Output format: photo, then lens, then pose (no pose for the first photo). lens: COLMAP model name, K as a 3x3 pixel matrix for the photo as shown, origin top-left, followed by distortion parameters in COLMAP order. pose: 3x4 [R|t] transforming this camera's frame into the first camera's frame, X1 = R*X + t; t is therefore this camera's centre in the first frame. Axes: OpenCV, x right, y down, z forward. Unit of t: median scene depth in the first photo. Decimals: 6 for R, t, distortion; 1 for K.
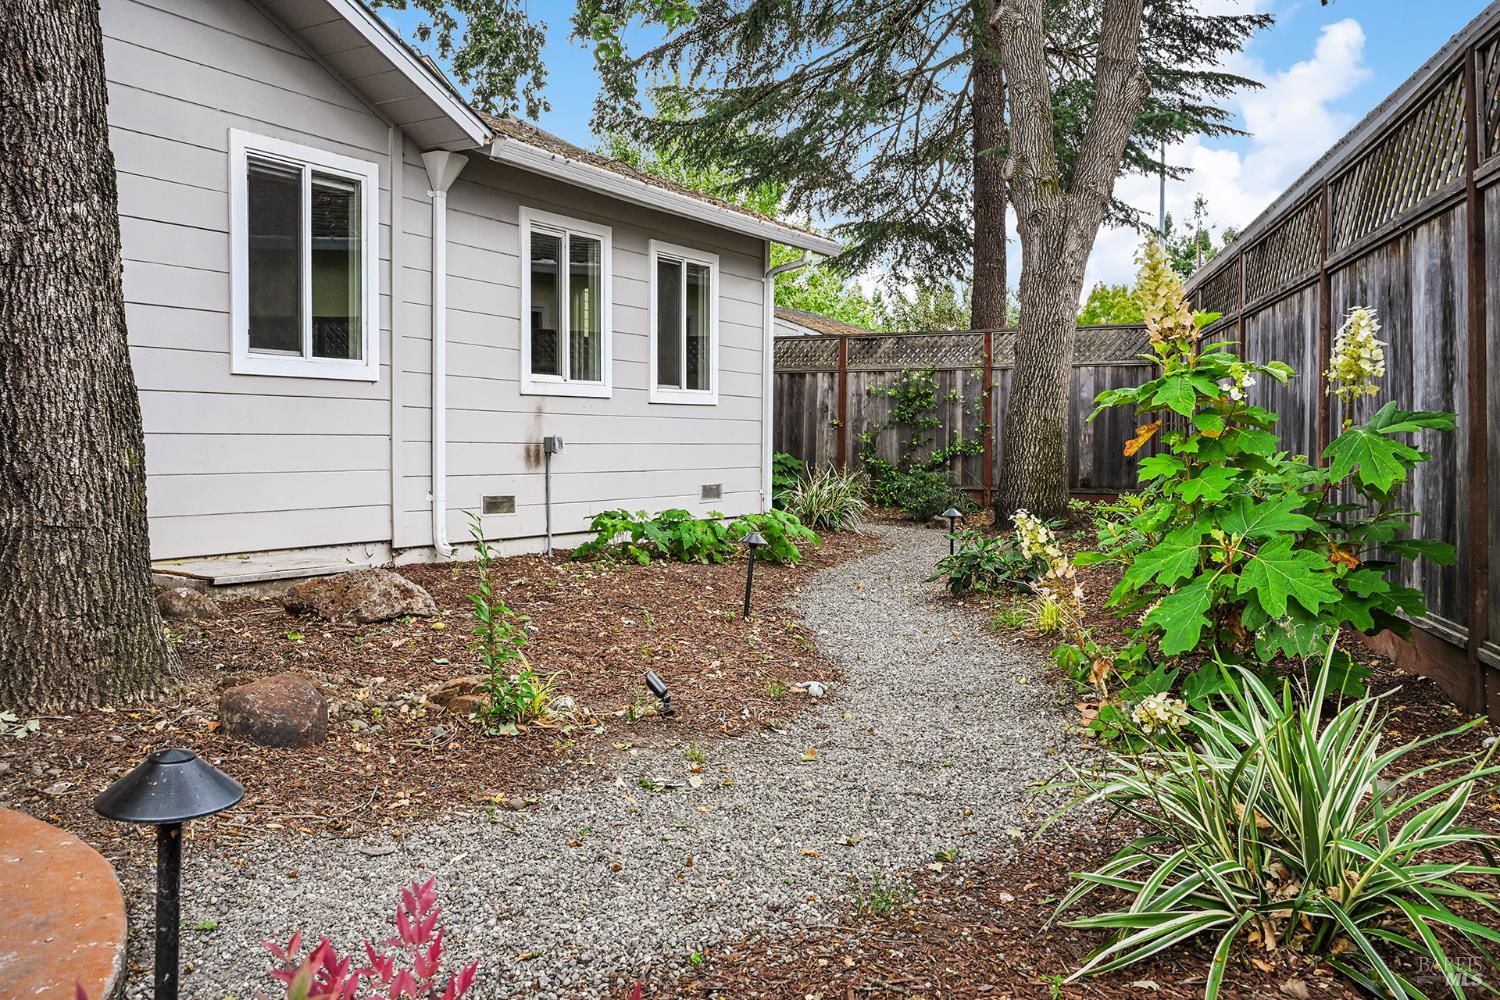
lens RADIAL K [[1245.6, 0, 750.9], [0, 1245.6, 496.7], [0, 0, 1]] dist [-0.019423, -0.010211]
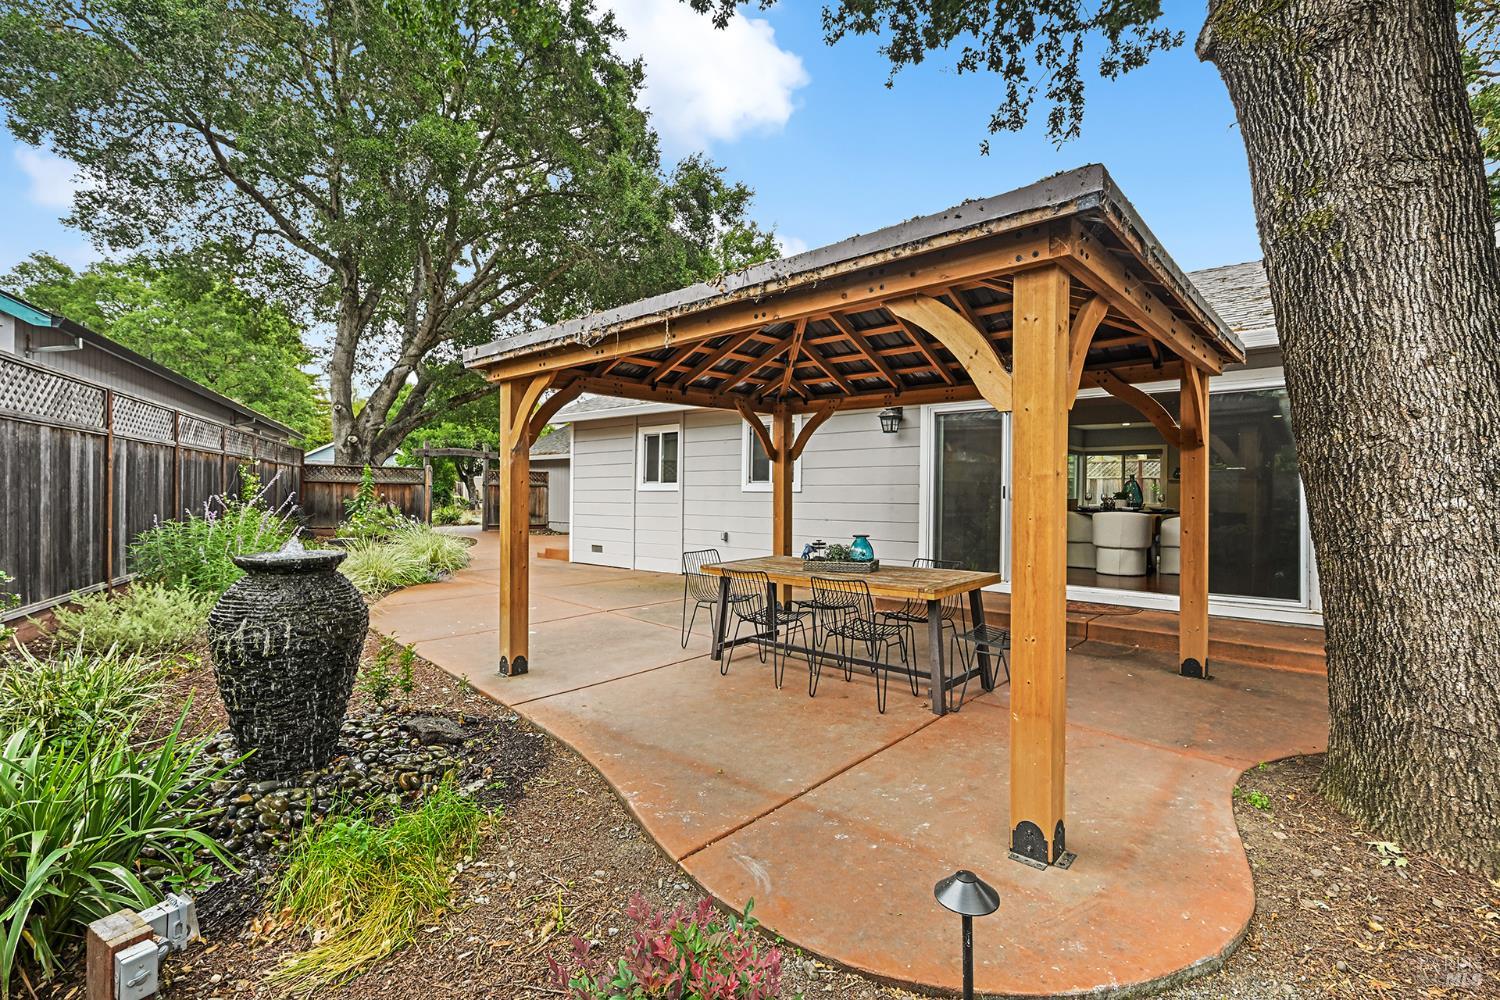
lens RADIAL K [[688.1, 0, 750.3], [0, 688.1, 497.2], [0, 0, 1]] dist [-0.002748, -0.000378]
pose [[-0.204517, -0.004437, -0.978853, 0.356996], [-0.054704, 0.998479, 0.006904, -0.203079], [0.977333, 0.054959, -0.204449, 0.397228]]
